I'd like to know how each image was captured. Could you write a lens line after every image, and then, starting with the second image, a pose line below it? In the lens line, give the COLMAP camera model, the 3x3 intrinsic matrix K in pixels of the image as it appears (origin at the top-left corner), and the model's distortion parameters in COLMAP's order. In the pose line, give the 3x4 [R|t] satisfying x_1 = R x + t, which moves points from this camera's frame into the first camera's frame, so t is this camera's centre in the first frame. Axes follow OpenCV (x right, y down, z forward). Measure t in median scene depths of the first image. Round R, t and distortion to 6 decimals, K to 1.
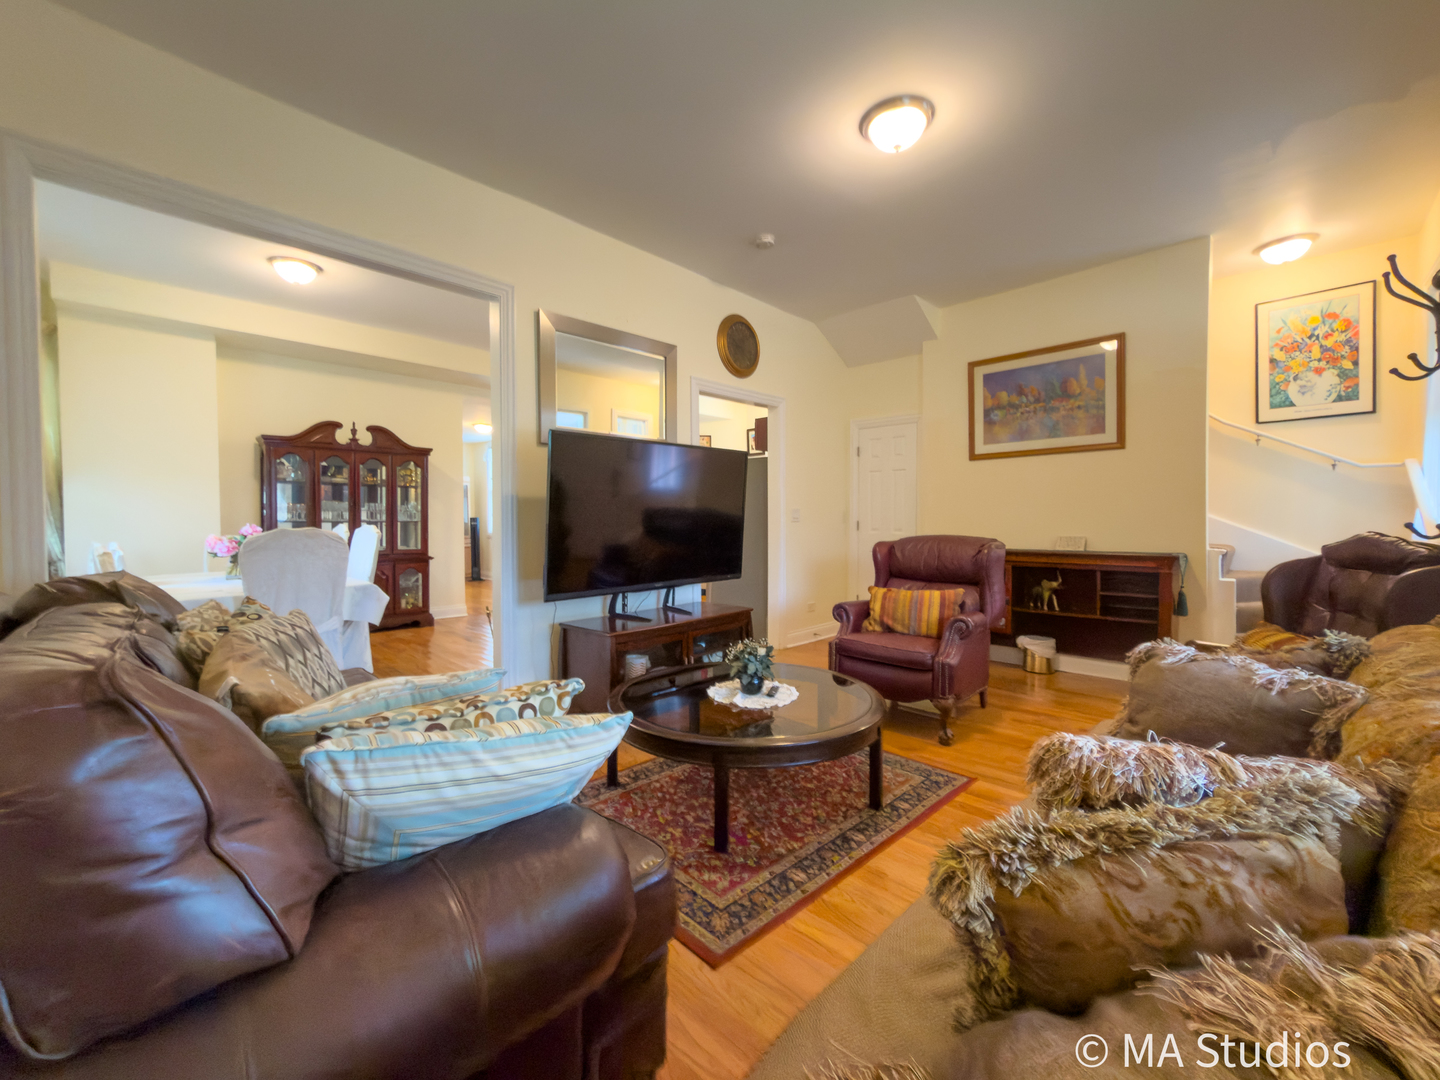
lens RADIAL K [[573.5, 0, 720.0], [0, 573.5, 540.0], [0, 0, 1]] dist [0.000220, 0.000017]
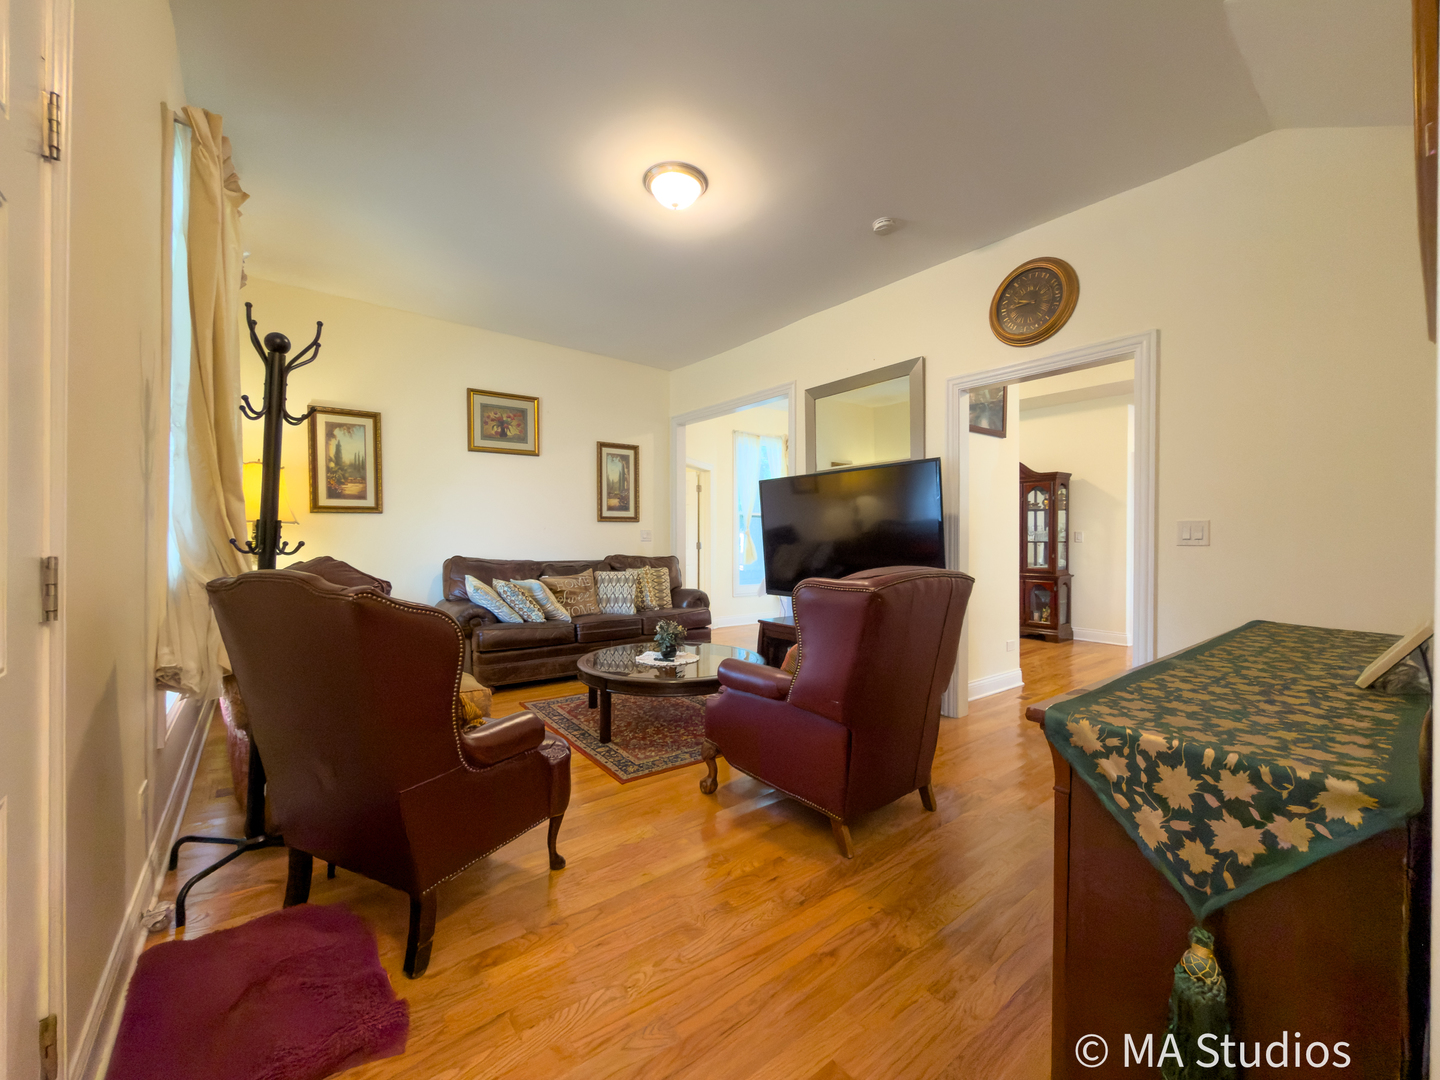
lens RADIAL K [[573.5, 0, 720.0], [0, 573.5, 540.0], [0, 0, 1]] dist [0.000220, 0.000017]
pose [[-0.123249, 0.002864, -0.992372, 1.640546], [-0.033691, 0.999407, 0.007069, -0.053343], [0.991804, 0.034305, -0.123079, 1.434622]]
